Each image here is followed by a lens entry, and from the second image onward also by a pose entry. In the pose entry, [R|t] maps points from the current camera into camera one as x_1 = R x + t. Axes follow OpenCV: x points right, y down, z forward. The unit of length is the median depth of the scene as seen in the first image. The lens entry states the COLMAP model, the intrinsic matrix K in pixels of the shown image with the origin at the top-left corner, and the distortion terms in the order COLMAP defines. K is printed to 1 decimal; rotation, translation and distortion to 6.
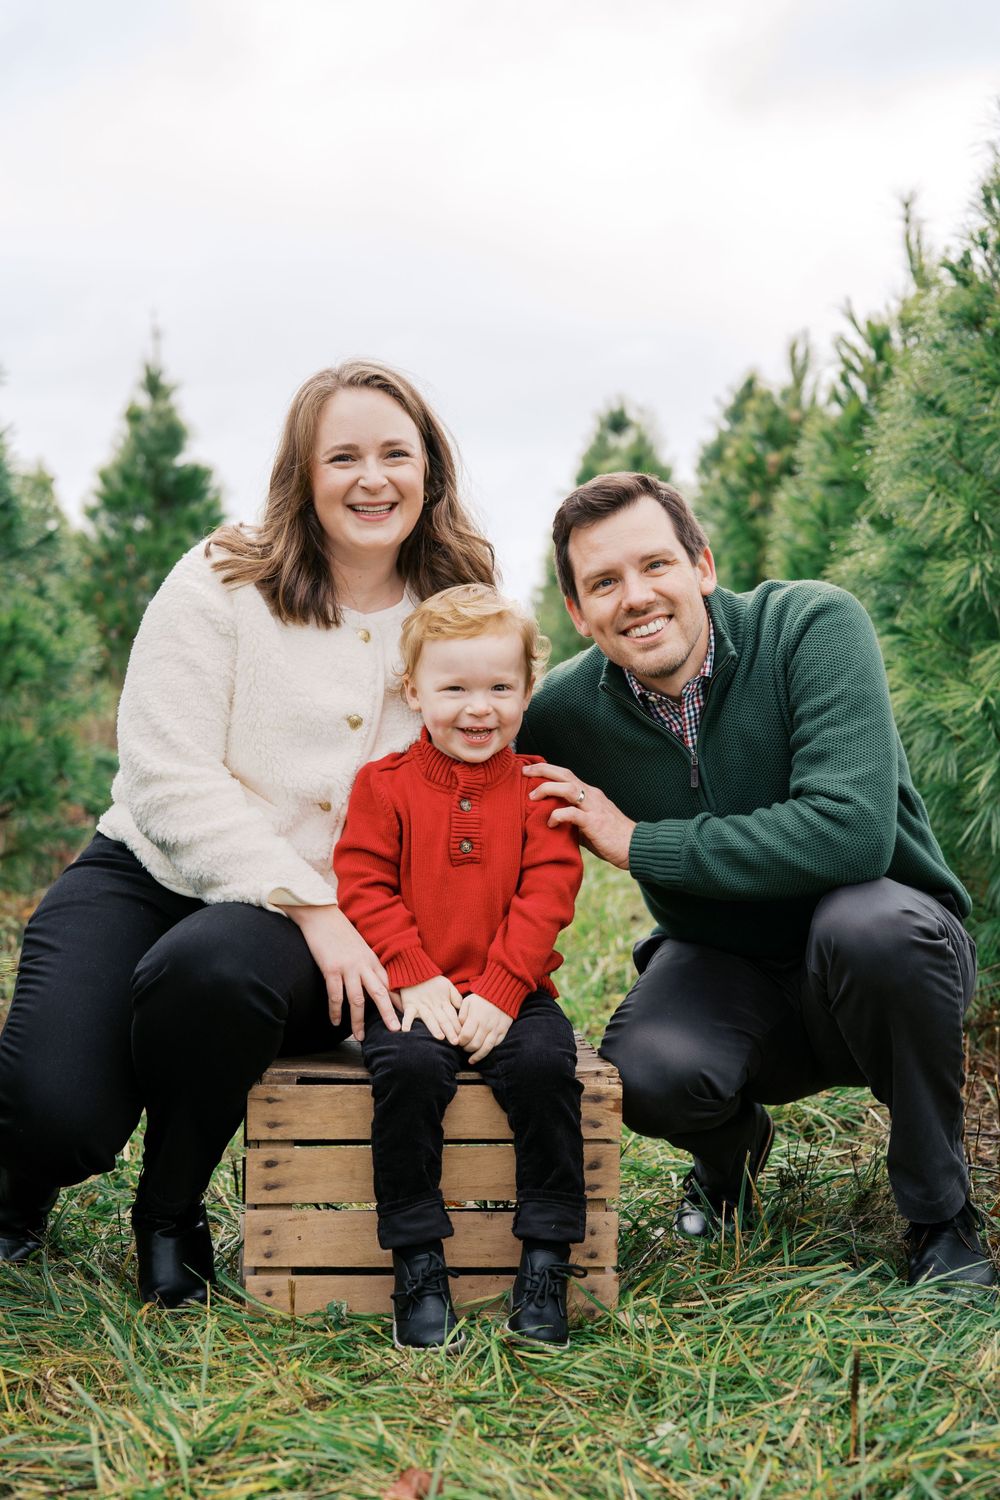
lens RADIAL K [[2281.1, 0, 494.8], [0, 2281.1, 760.5], [0, 0, 1]] dist [0.024903, 0.000000]
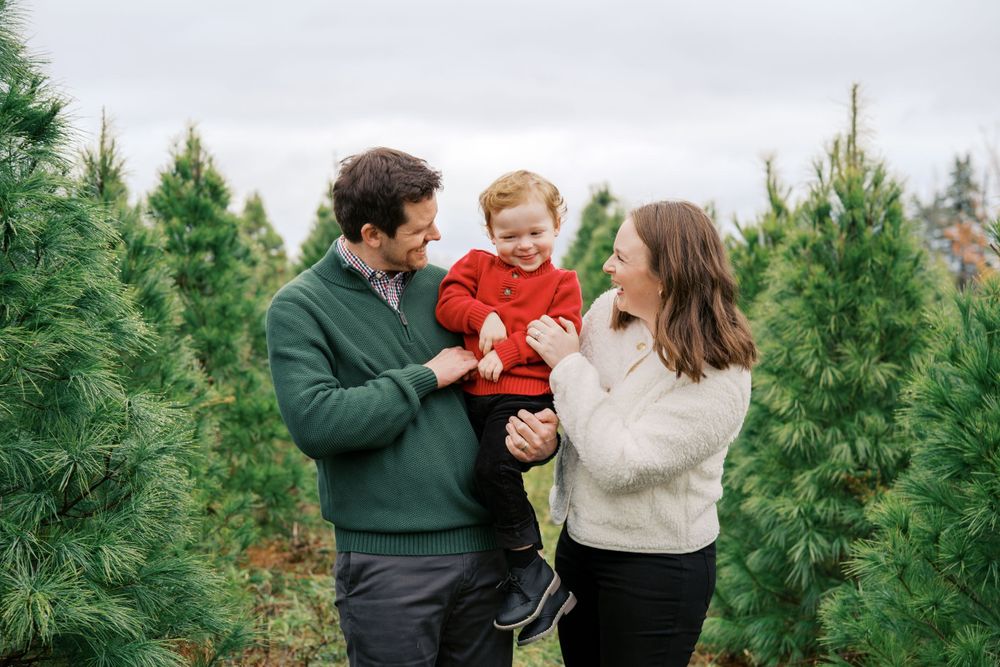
lens RADIAL K [[1419.3, 0, 478.7], [0, 1419.3, 327.4], [0, 0, 1]] dist [0.013800, 0.000000]
pose [[0.999420, 0.011809, -0.031926, -0.008868], [-0.011923, 0.999923, -0.003386, -0.111551], [0.031884, 0.003764, 0.999484, -0.116715]]
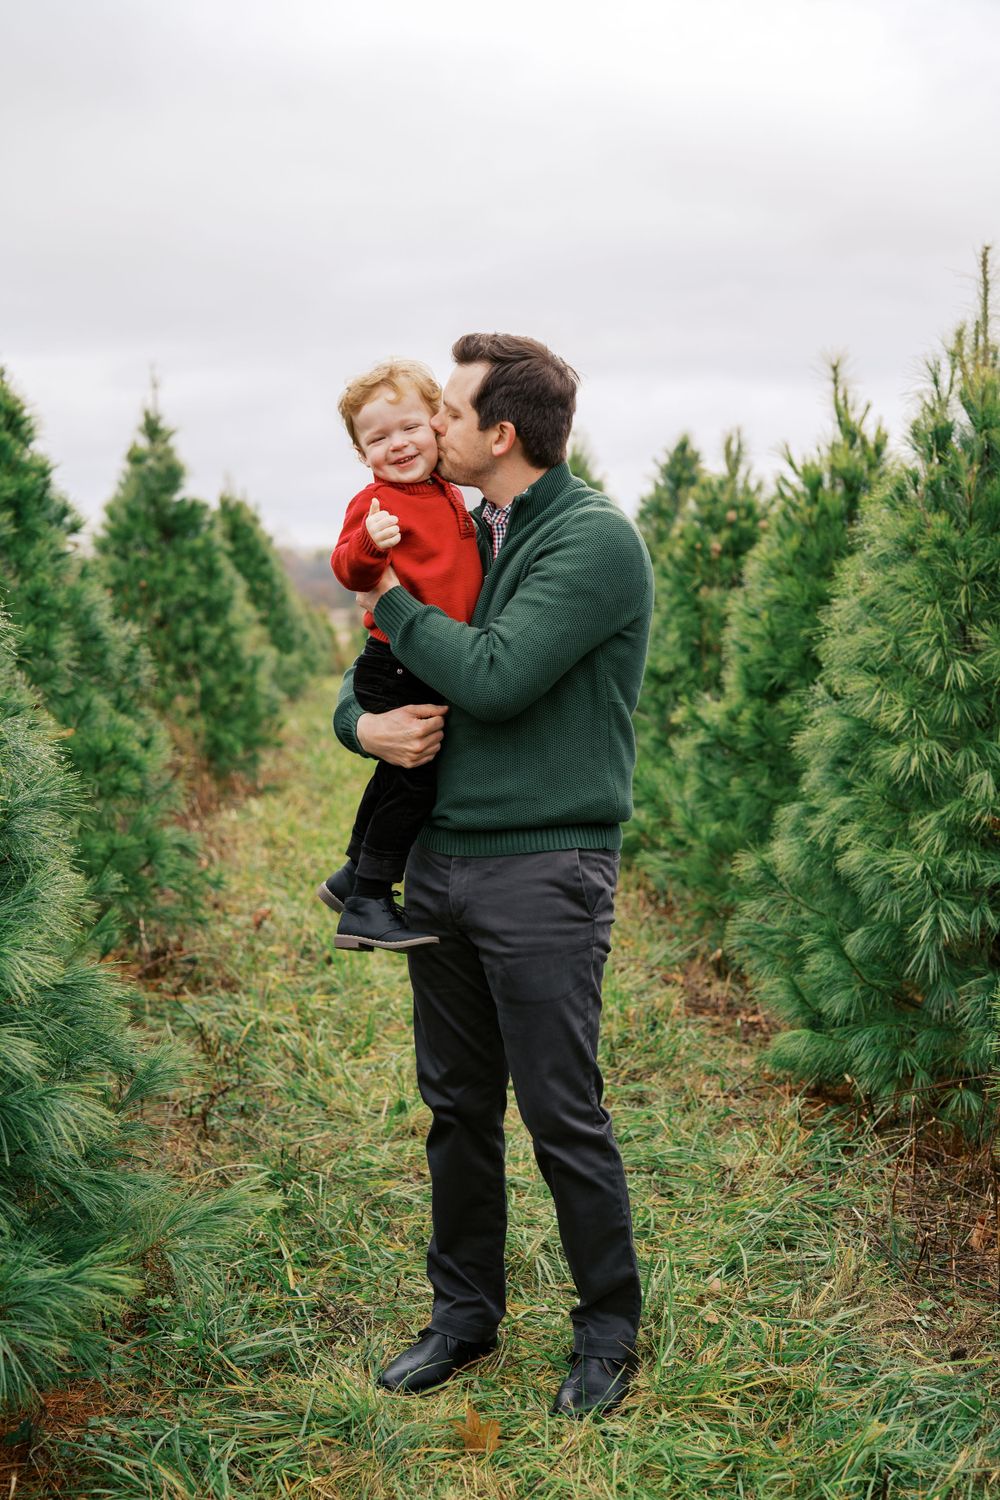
lens RADIAL K [[2129.0, 0, 511.6], [0, 2129.0, 739.9], [0, 0, 1]] dist [0.013800, 0.000000]
pose [[0.998429, -0.013584, 0.054363, -0.055889], [0.011038, 0.998840, 0.046864, -0.104290], [-0.054937, -0.046191, 0.997421, -0.126667]]
